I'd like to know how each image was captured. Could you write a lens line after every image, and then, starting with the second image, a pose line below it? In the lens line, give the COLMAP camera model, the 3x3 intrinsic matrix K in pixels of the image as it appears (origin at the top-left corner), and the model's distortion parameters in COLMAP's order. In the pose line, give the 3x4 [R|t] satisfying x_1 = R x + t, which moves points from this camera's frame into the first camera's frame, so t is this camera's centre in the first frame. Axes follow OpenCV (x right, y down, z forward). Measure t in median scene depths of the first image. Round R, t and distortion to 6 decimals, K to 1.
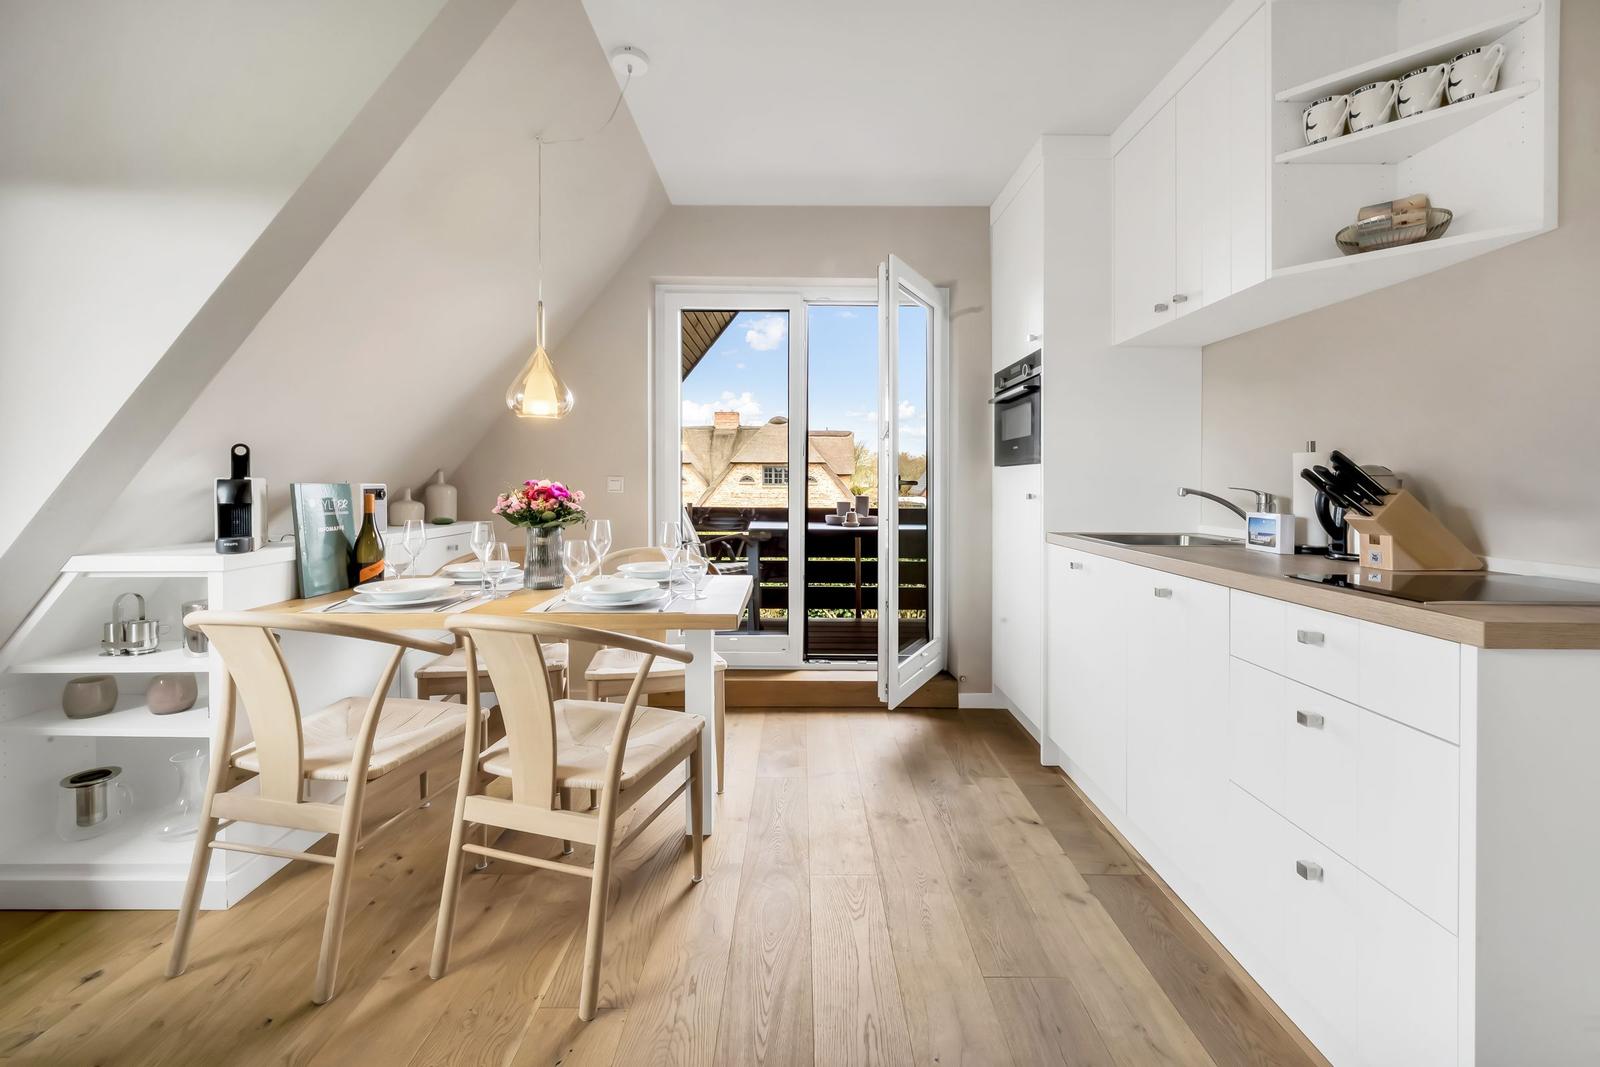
lens RADIAL K [[632.6, 0, 793.0], [0, 632.6, 481.4], [0, 0, 1]] dist [-0.000416, -0.000020]
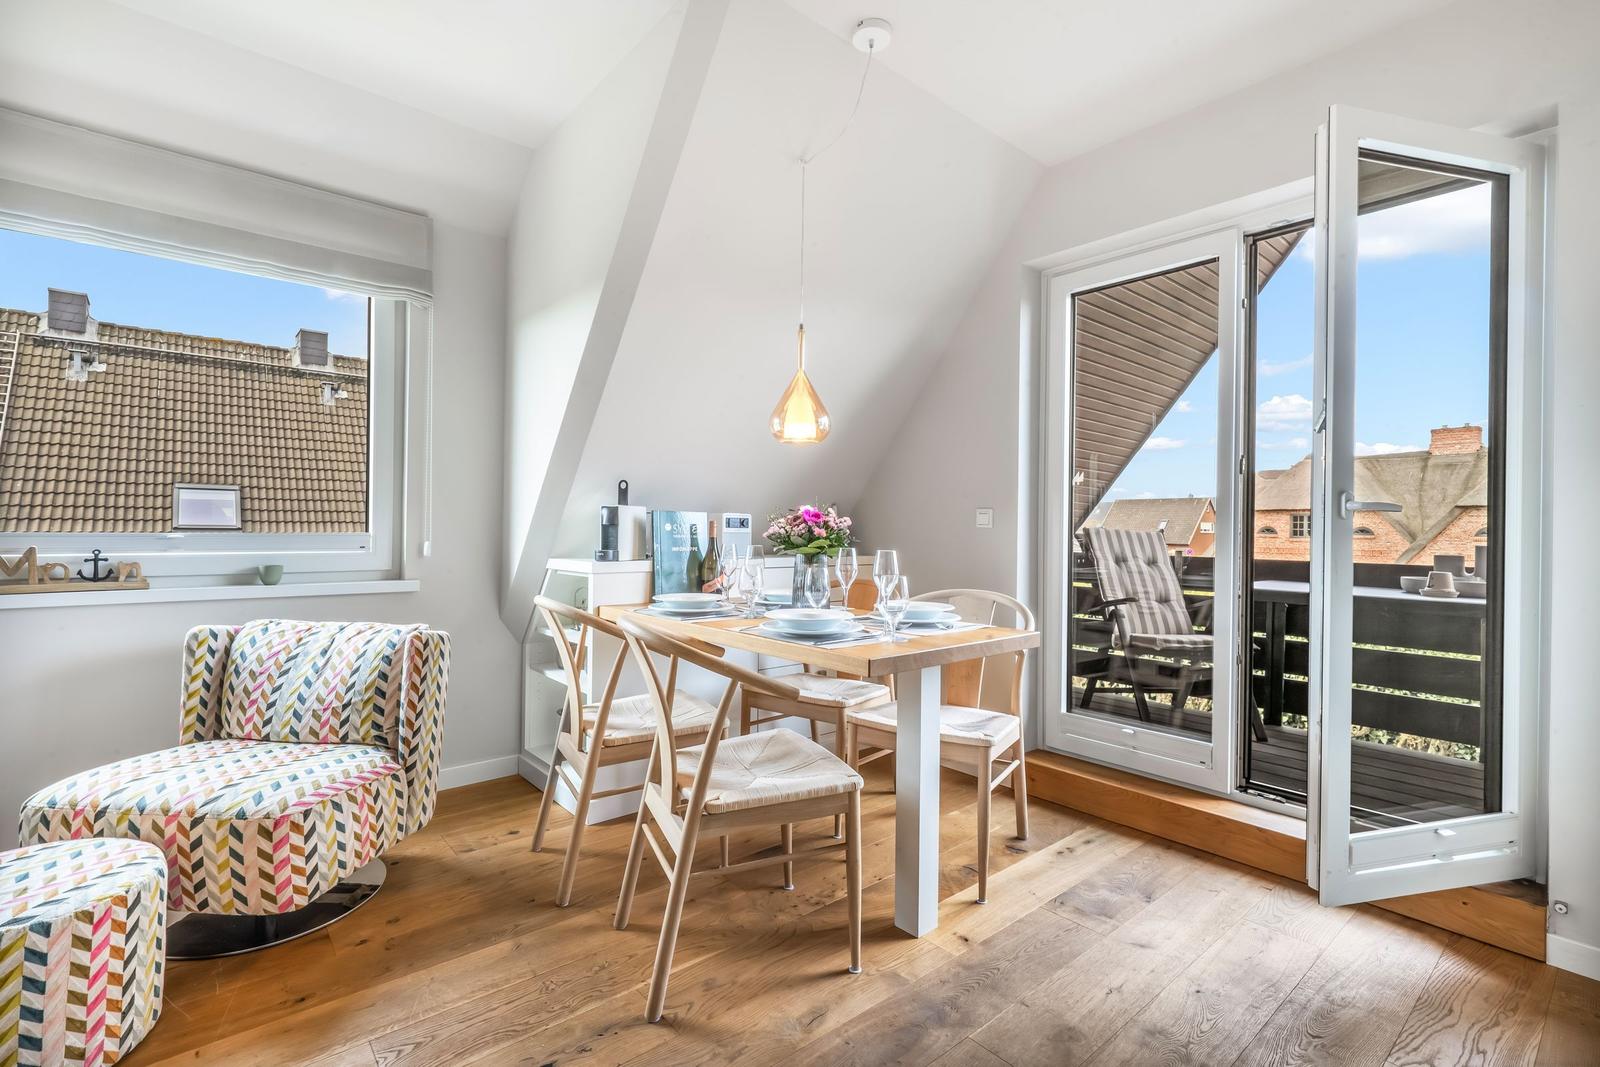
lens RADIAL K [[730.8, 0, 792.1], [0, 730.8, 528.1], [0, 0, 1]] dist [0.001584, 0.000441]
pose [[0.653336, 0.004841, -0.757053, 0.310060], [-0.010932, 0.999936, -0.003040, 0.025454], [0.756989, 0.010263, 0.653346, 0.167832]]
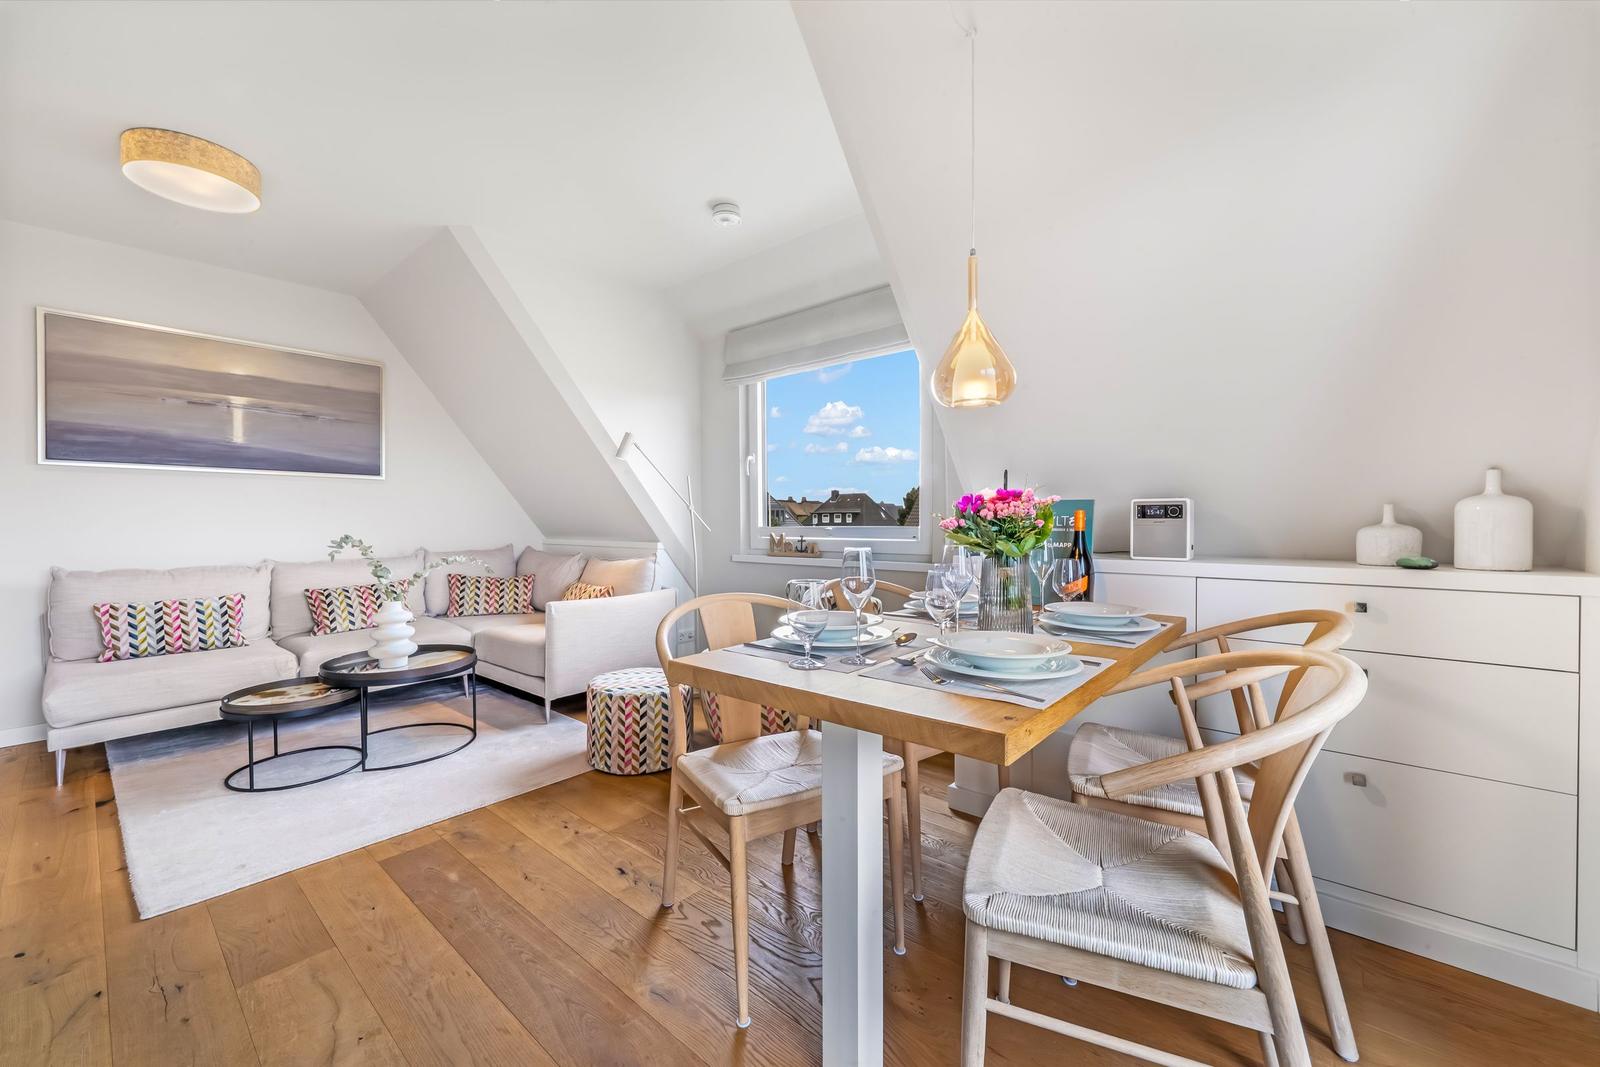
lens RADIAL K [[631.4, 0, 792.2], [0, 631.4, 532.0], [0, 0, 1]] dist [0.000272, 0.000205]
pose [[-0.650415, 0.013764, -0.759454, 0.203925], [0.001231, 0.999854, 0.017067, 0.024907], [0.759578, 0.010165, -0.650337, 0.965982]]
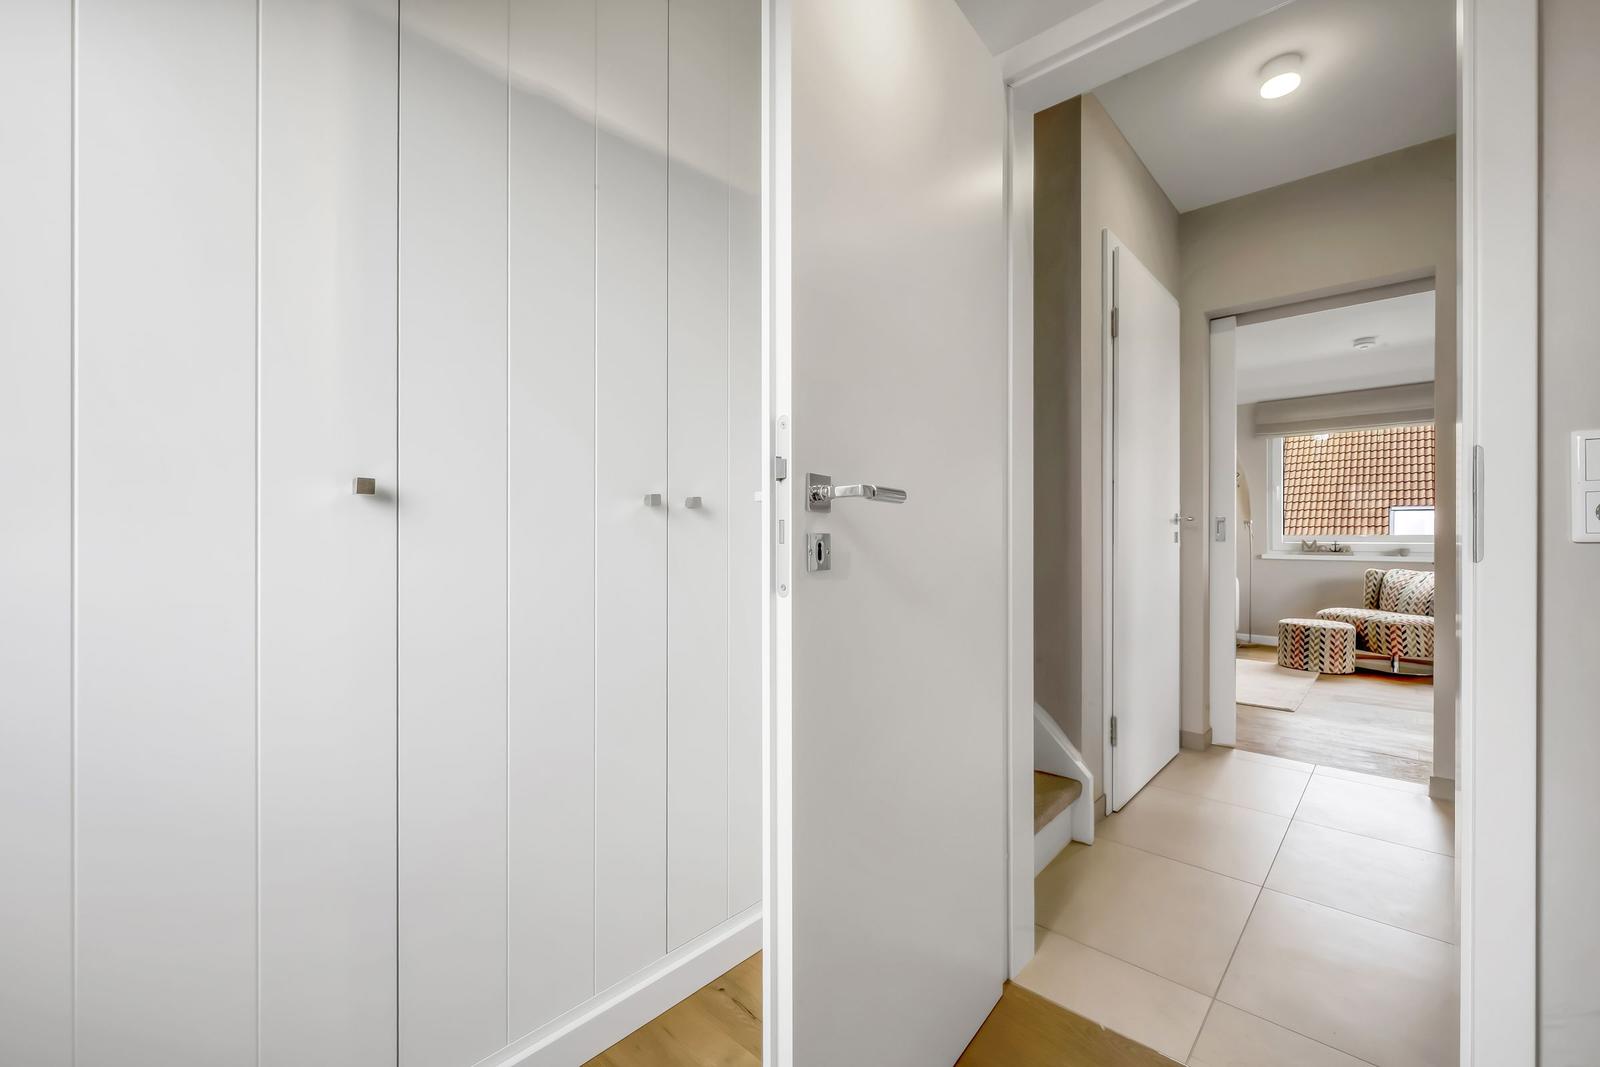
lens RADIAL K [[657.5, 0, 800.0], [0, 657.5, 533.5], [0, 0, 1]] dist [0.000224, 0.000110]
pose [[-0.667901, -0.007752, -0.744209, 1.865985], [-0.005131, 0.999970, -0.005811, 0.052601], [0.744232, -0.000063, -0.667921, 0.244072]]
